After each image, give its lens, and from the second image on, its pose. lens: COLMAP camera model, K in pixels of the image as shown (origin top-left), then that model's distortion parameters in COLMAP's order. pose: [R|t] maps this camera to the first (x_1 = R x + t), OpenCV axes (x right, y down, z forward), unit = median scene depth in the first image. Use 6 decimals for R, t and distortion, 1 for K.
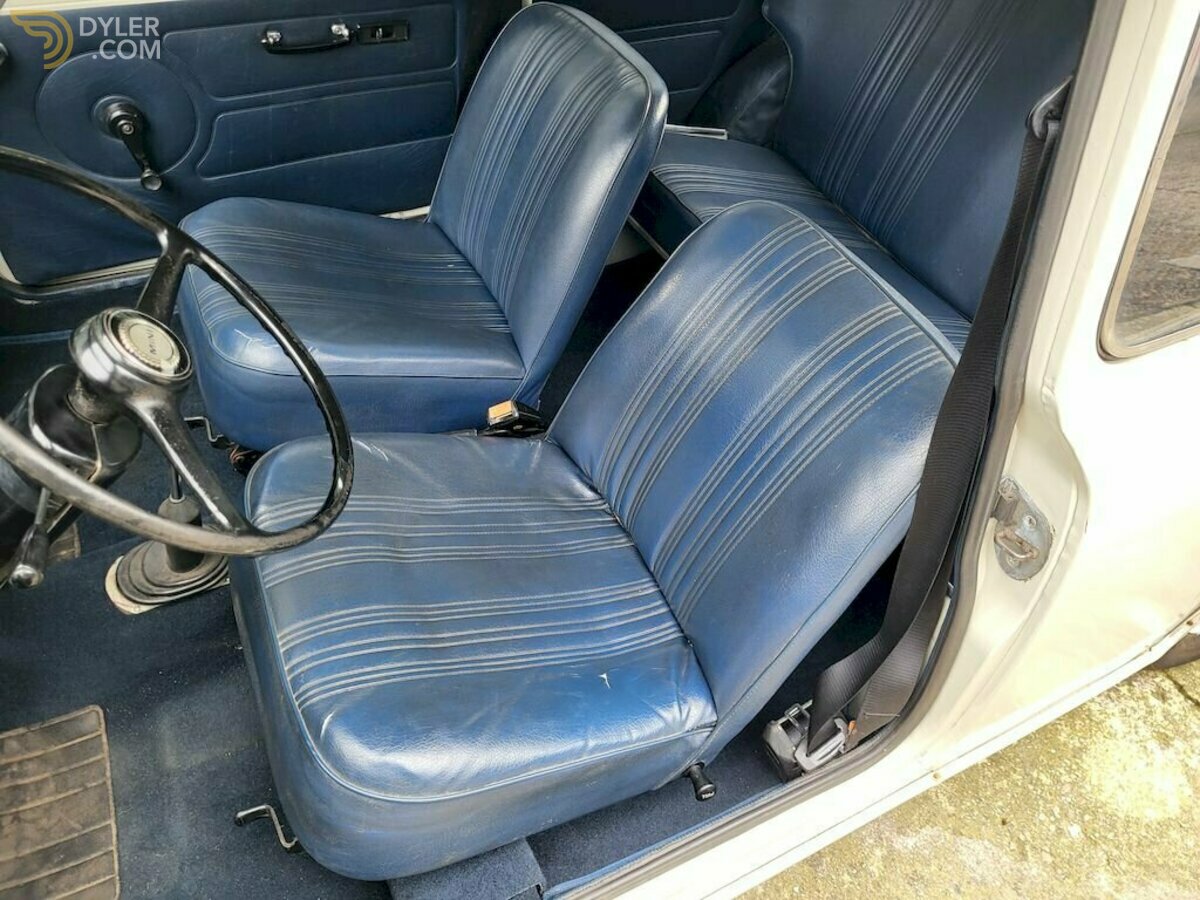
lens RADIAL K [[935.4, 0, 625.0], [0, 935.4, 459.1], [0, 0, 1]] dist [0.039528, -0.036460]
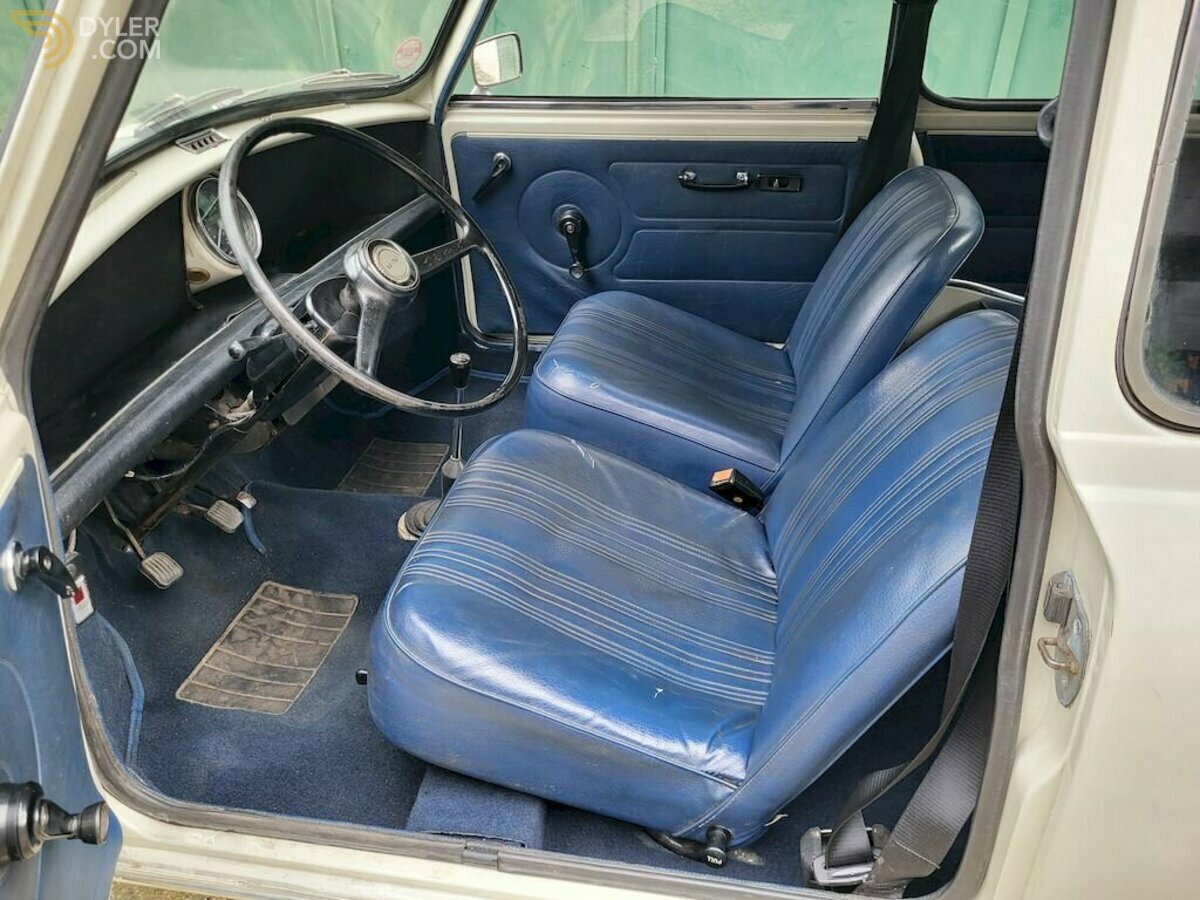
lens RADIAL K [[958.0, 0, 618.7], [0, 958.0, 481.6], [0, 0, 1]] dist [0.035502, -0.005377]
pose [[0.789507, 0.227294, -0.570101, 0.443925], [-0.366689, 0.919568, -0.141188, 0.169318], [0.492155, 0.320519, 0.809352, 0.054300]]
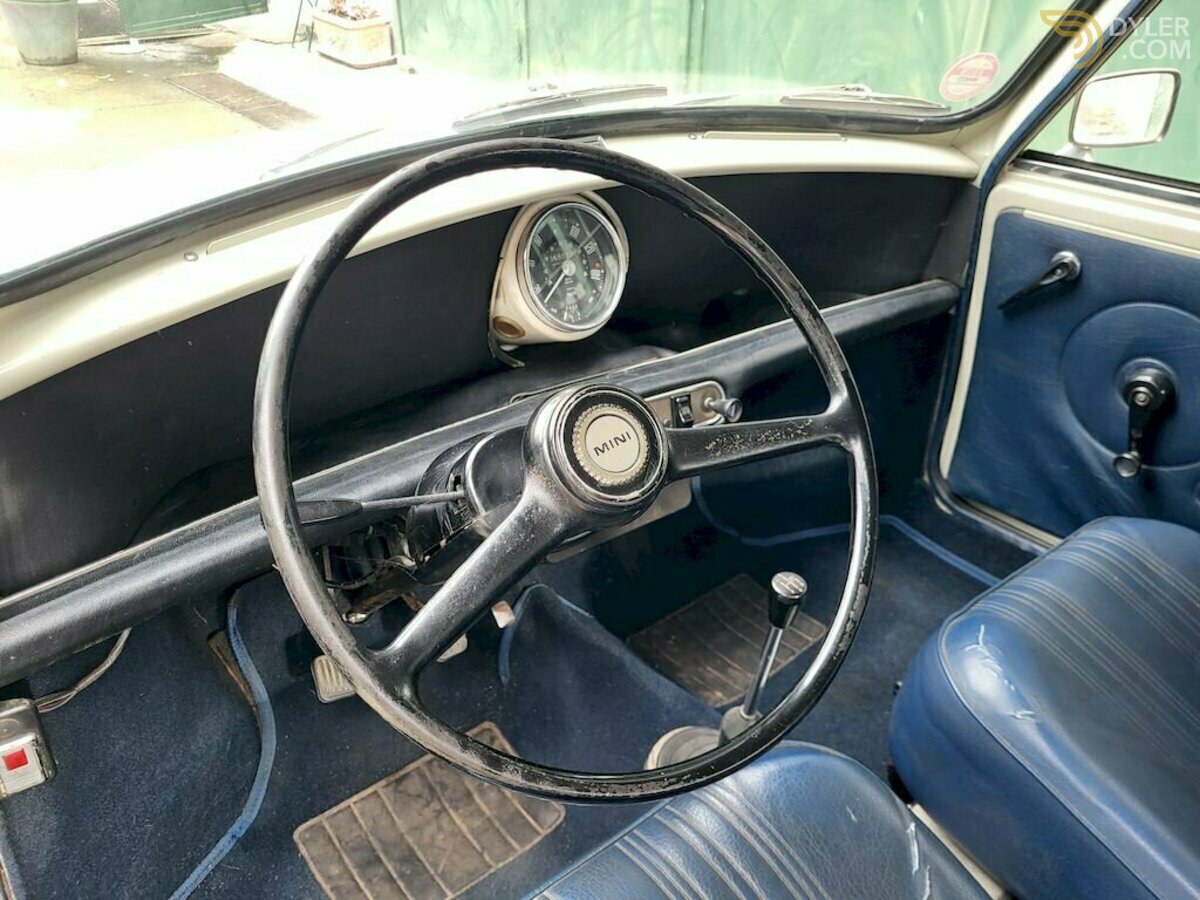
lens RADIAL K [[935.4, 0, 625.0], [0, 935.4, 459.1], [0, 0, 1]] dist [0.039528, -0.036460]
pose [[0.231062, 0.418118, -0.878515, 0.103201], [-0.698367, 0.699961, 0.149456, -0.149253], [0.677416, 0.578992, 0.453734, 0.434103]]
